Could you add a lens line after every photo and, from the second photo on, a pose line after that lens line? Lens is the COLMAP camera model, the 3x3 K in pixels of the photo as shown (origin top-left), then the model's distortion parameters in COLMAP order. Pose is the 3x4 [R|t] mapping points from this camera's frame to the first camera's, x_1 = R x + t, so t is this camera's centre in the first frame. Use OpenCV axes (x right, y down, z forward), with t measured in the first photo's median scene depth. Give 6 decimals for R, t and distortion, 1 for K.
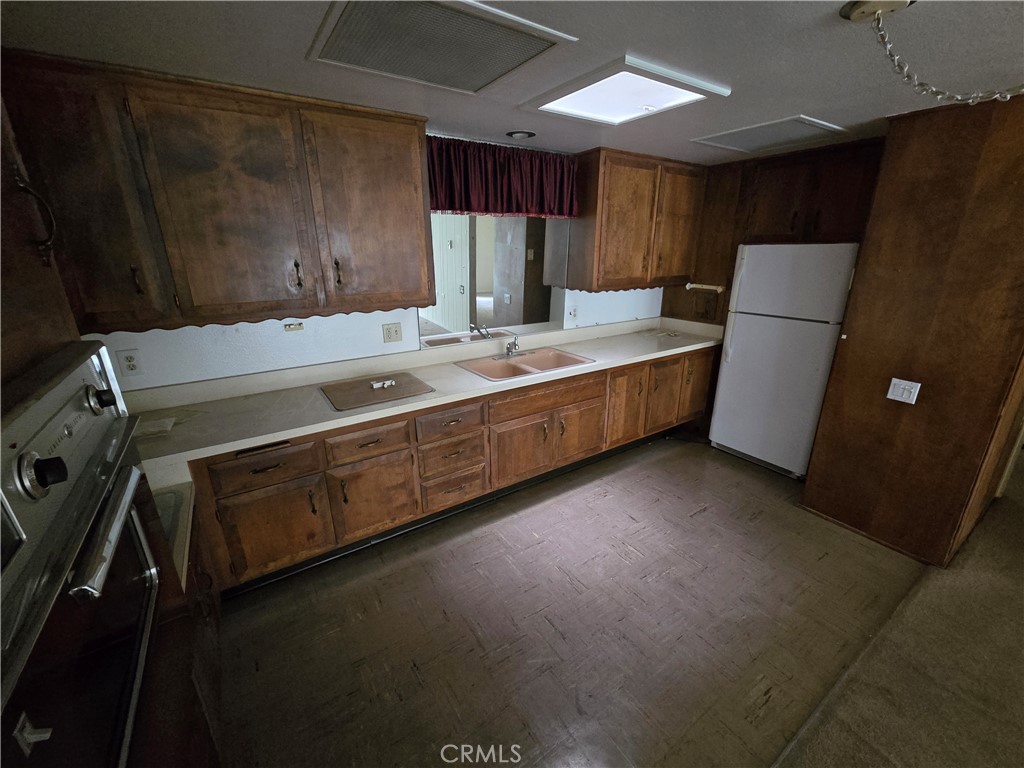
lens RADIAL K [[429.4, 0, 515.0], [0, 429.4, 383.2], [0, 0, 1]] dist [0.000795, 0.000185]
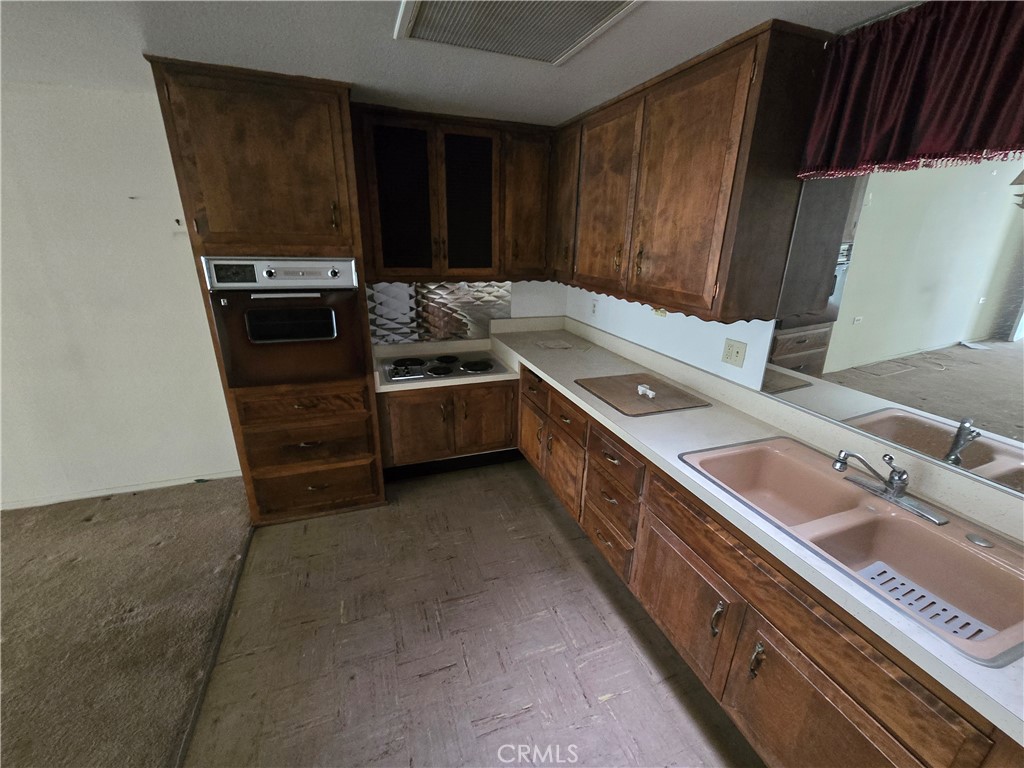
lens RADIAL K [[416.9, 0, 510.5], [0, 416.9, 379.8], [0, 0, 1]] dist [0.001728, 0.000009]
pose [[-0.240083, 0.322803, -0.915510, 0.551151], [-0.308554, 0.868810, 0.387252, -0.273261], [0.920410, 0.375457, -0.108985, 0.861690]]
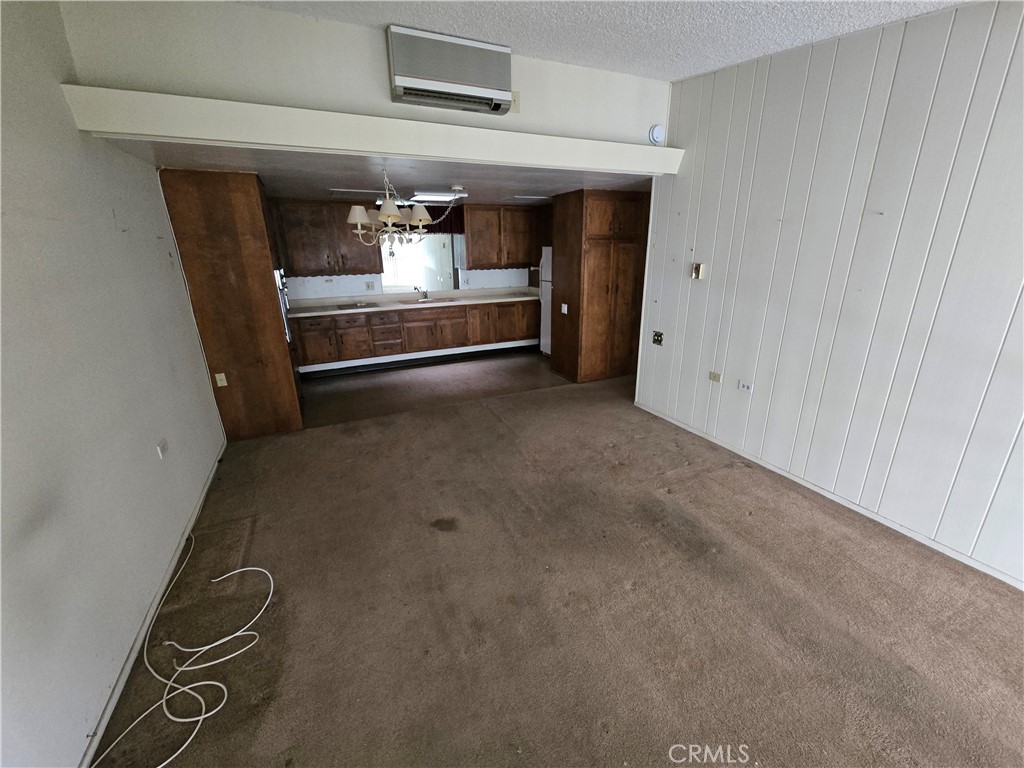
lens RADIAL K [[416.9, 0, 510.5], [0, 416.9, 379.8], [0, 0, 1]] dist [0.001728, 0.000009]
pose [[0.987667, 0.038635, -0.151729, 0.974531], [-0.037747, 0.999249, 0.008731, 0.403192], [0.151952, -0.002896, 0.988384, -1.326052]]
